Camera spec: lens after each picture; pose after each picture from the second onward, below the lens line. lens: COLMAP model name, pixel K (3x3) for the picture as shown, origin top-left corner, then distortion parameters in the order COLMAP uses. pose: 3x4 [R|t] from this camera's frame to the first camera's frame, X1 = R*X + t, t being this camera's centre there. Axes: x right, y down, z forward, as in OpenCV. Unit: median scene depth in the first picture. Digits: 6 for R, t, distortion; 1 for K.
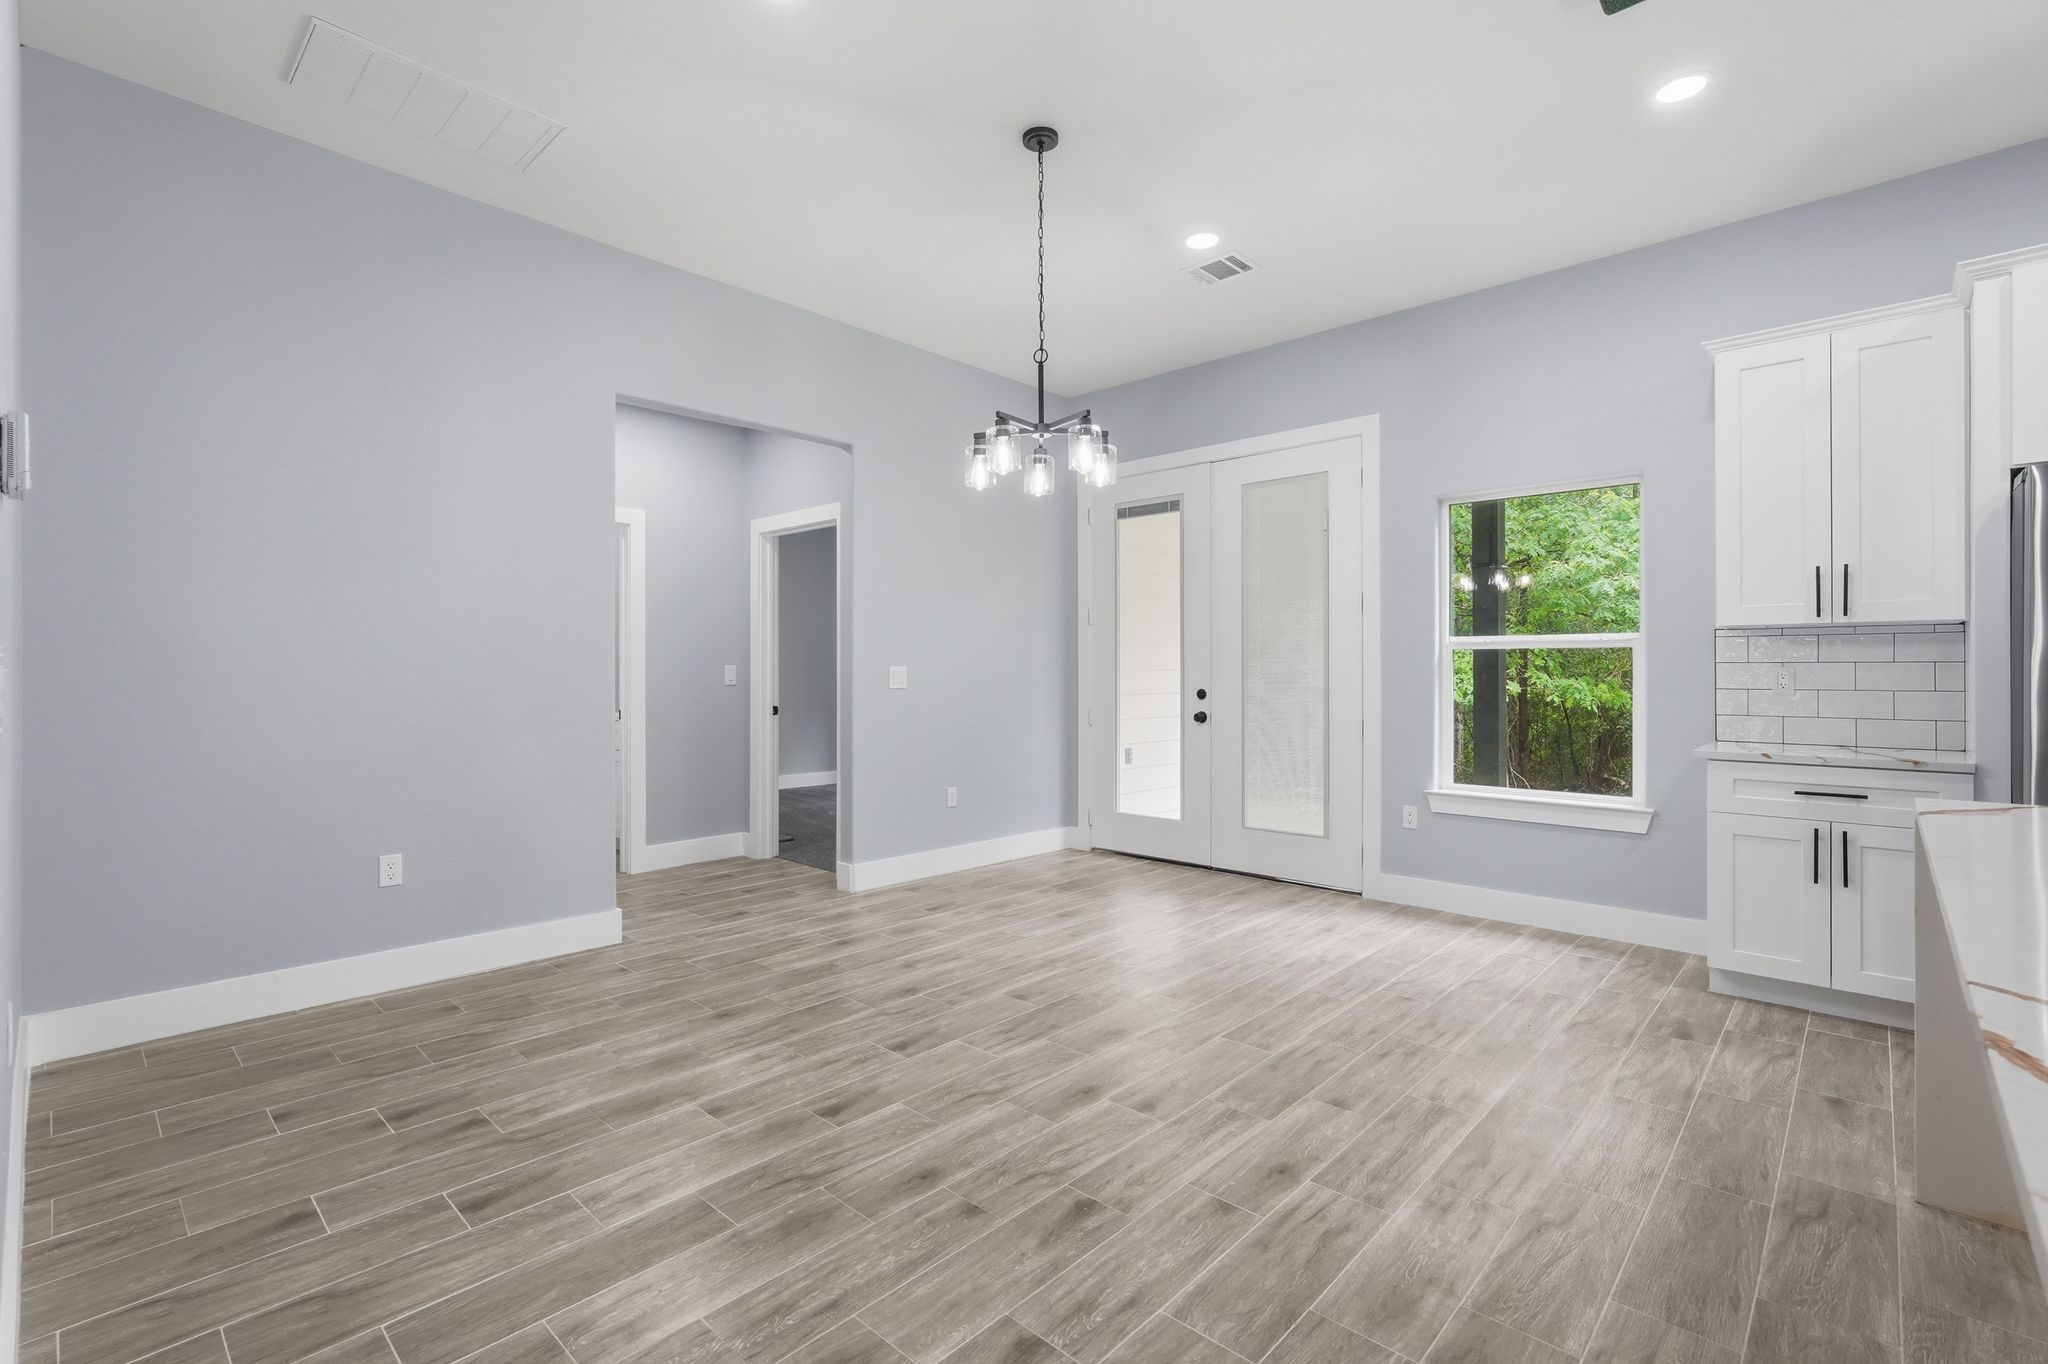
lens RADIAL K [[930.0, 0, 1014.8], [0, 930.0, 672.4], [0, 0, 1]] dist [0.005446, 0.001889]
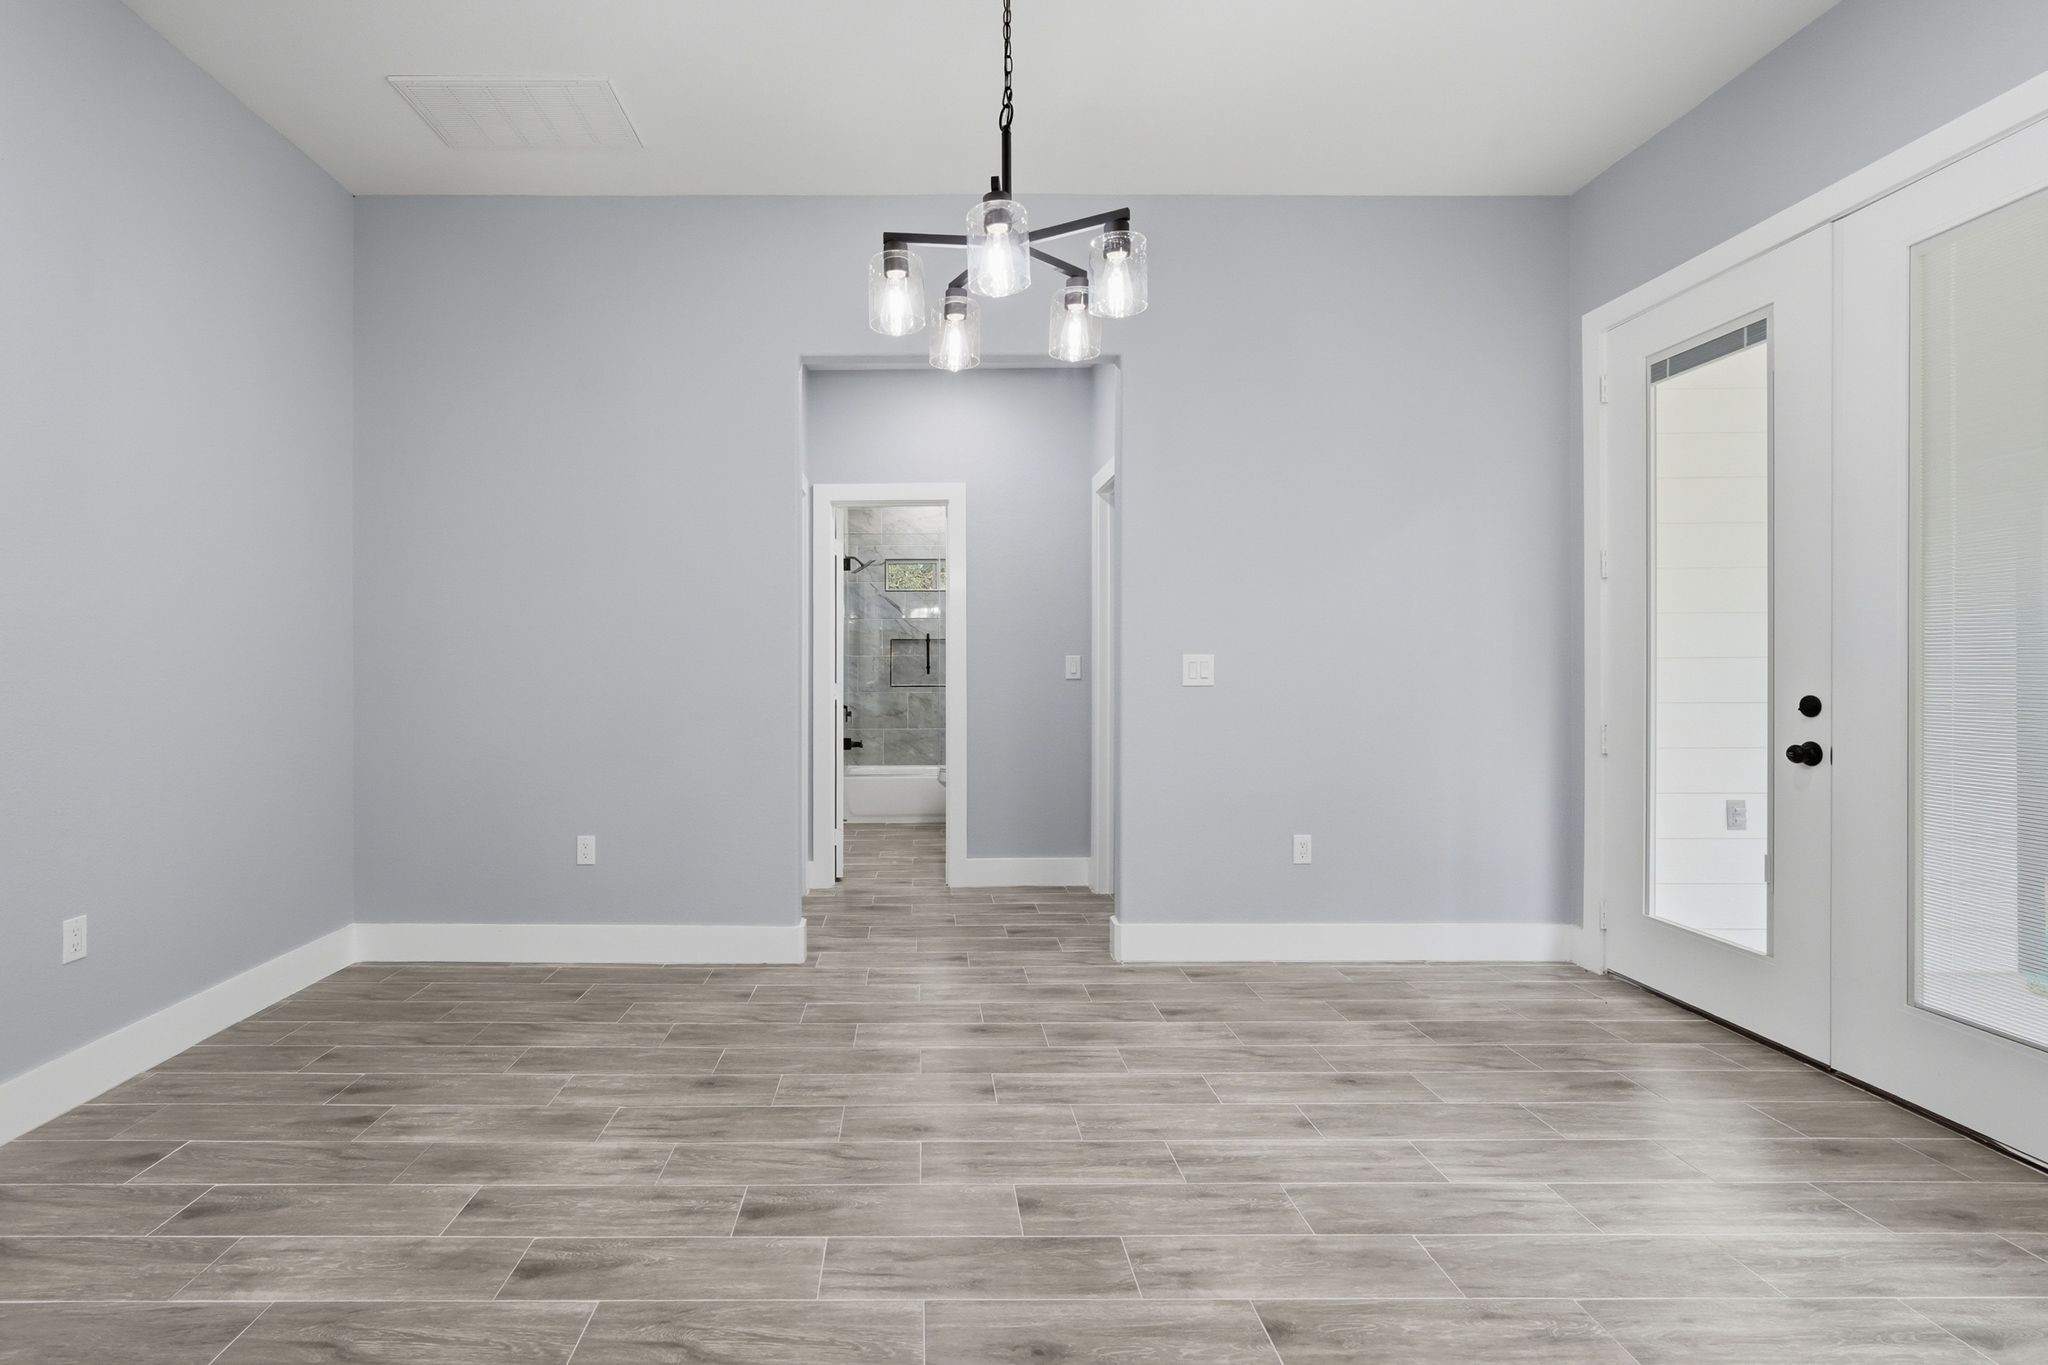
lens RADIAL K [[975.7, 0, 1021.2], [0, 975.7, 665.4], [0, 0, 1]] dist [-0.004541, 0.002115]
pose [[0.689662, -0.001851, -0.724129, 0.315375], [0.001735, 0.999998, -0.000903, 0.002204], [0.724130, -0.000633, 0.689664, 0.389423]]
